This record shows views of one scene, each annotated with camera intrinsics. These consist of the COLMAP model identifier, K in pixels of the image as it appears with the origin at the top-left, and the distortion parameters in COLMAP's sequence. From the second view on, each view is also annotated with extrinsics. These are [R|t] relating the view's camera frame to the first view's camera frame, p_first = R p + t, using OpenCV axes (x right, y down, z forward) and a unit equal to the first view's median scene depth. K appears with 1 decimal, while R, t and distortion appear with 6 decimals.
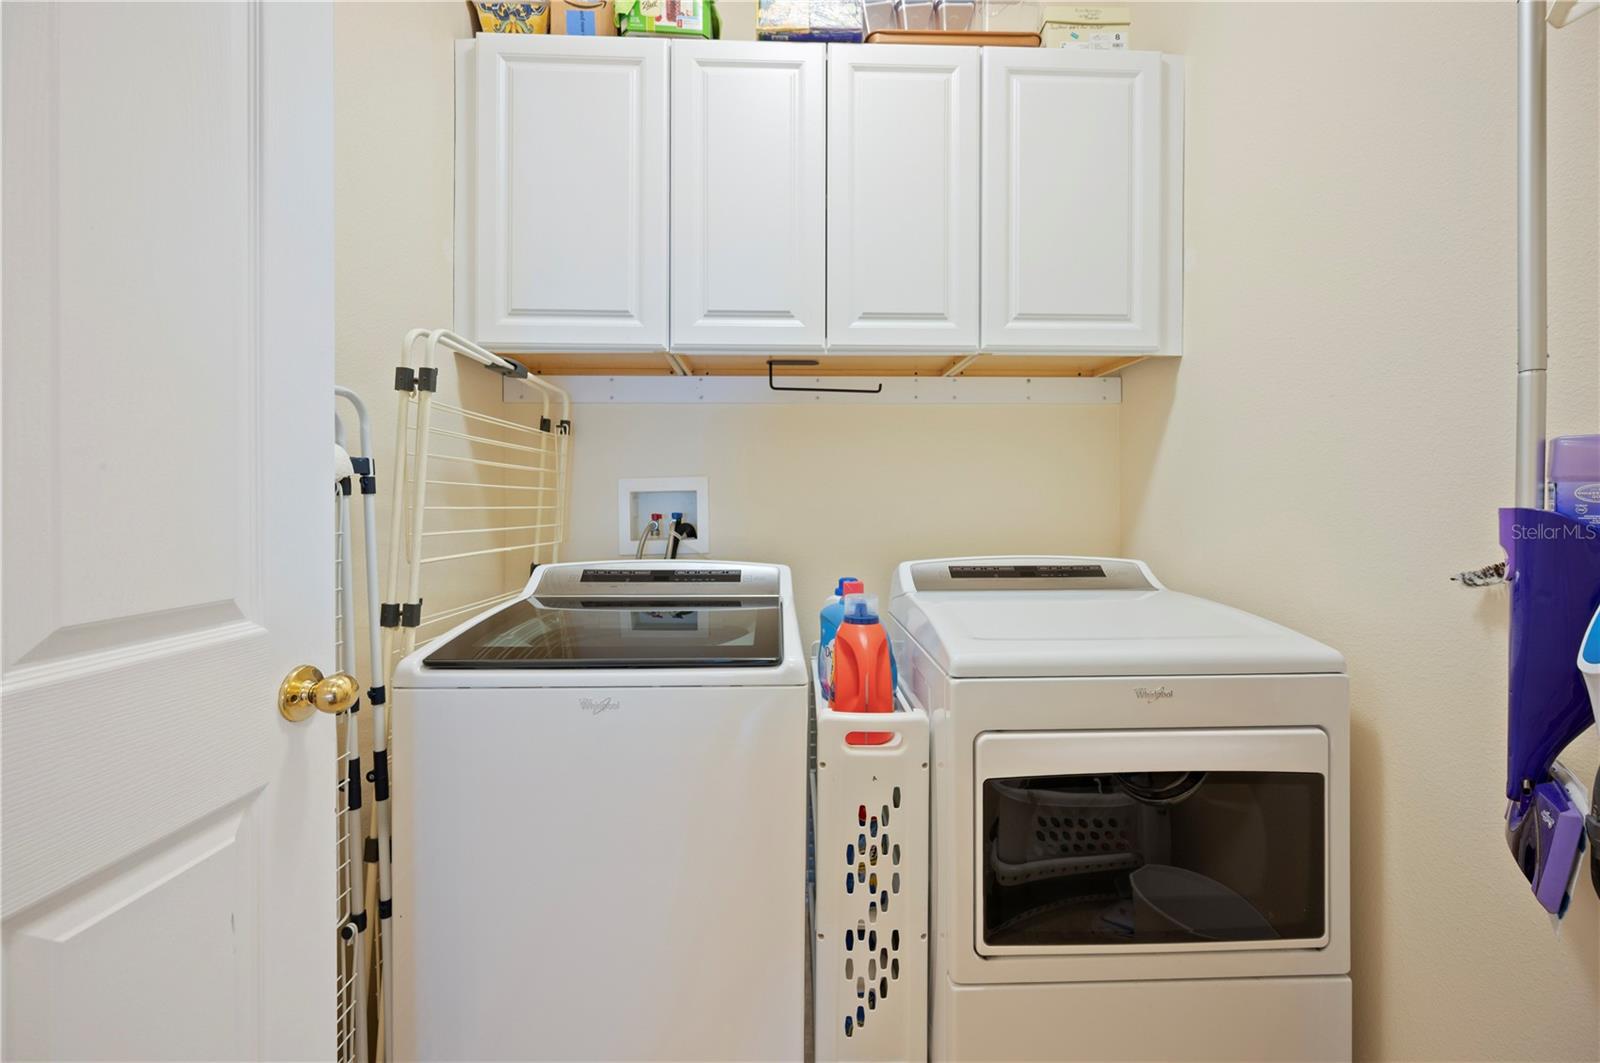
lens RADIAL K [[636.7, 0, 806.2], [0, 636.7, 519.1], [0, 0, 1]] dist [-0.003801, -0.000734]
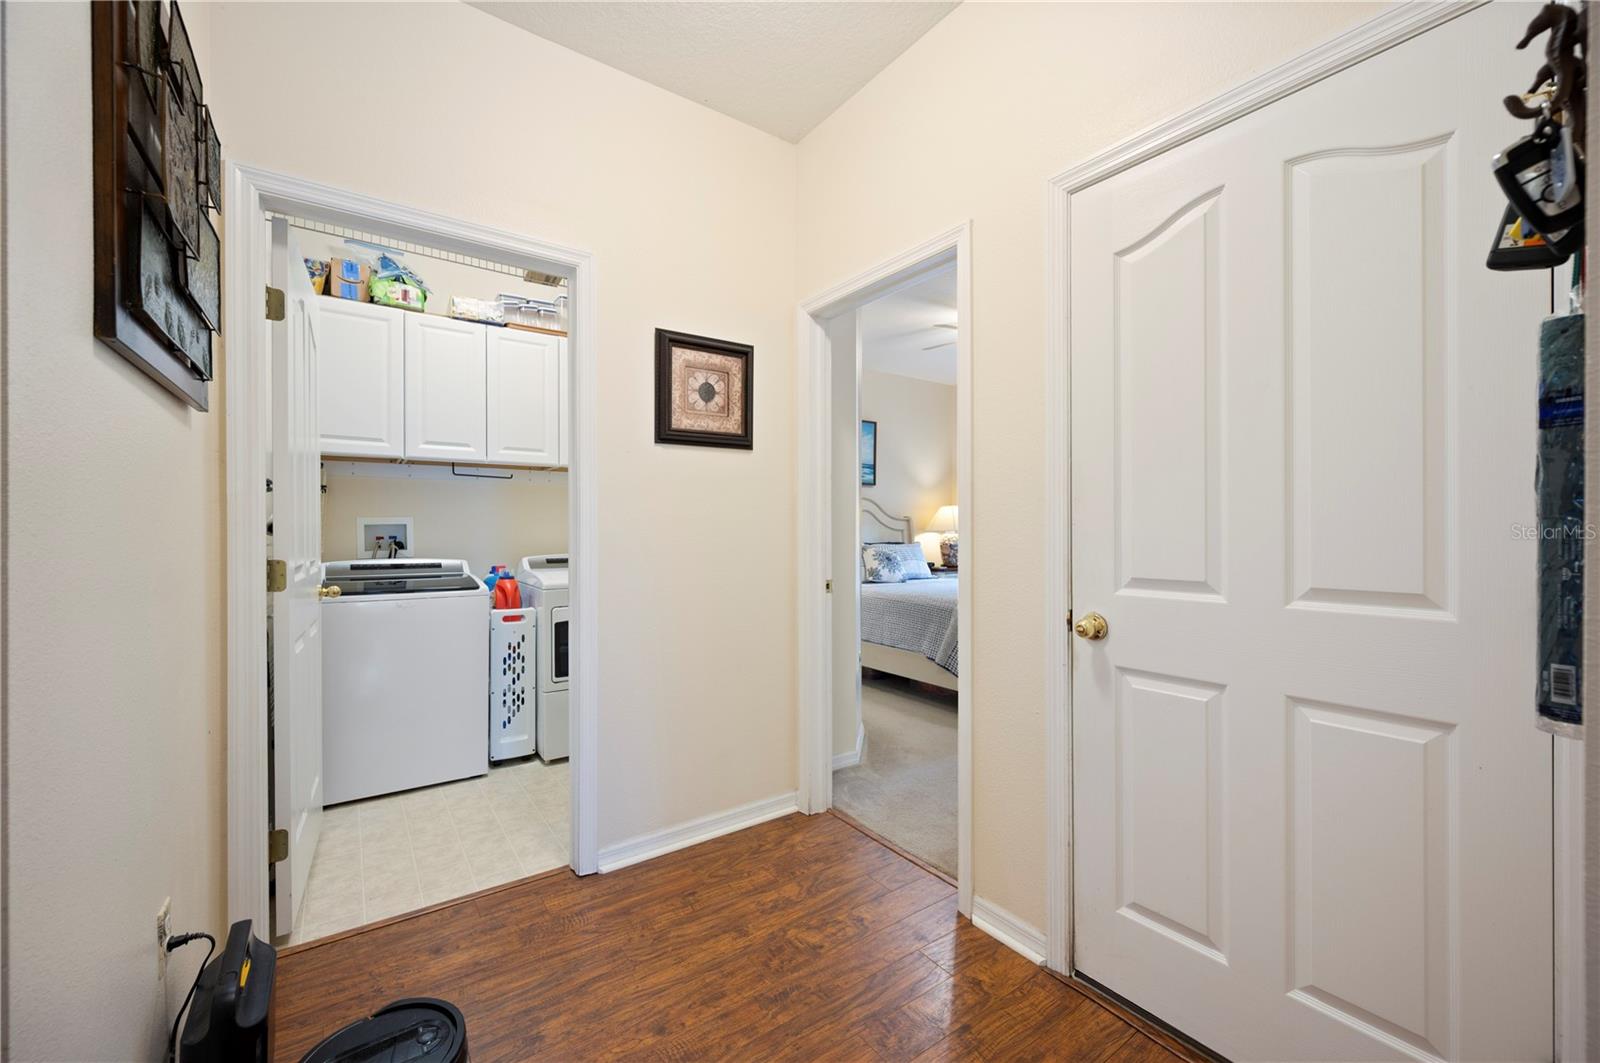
lens RADIAL K [[636.7, 0, 807.7], [0, 636.7, 523.7], [0, 0, 1]] dist [-0.003801, -0.000734]
pose [[0.834083, 0.000114, 0.551638, -0.347327], [0.011258, 0.999788, -0.017229, 0.002613], [-0.551523, 0.020581, 0.833906, -1.974806]]
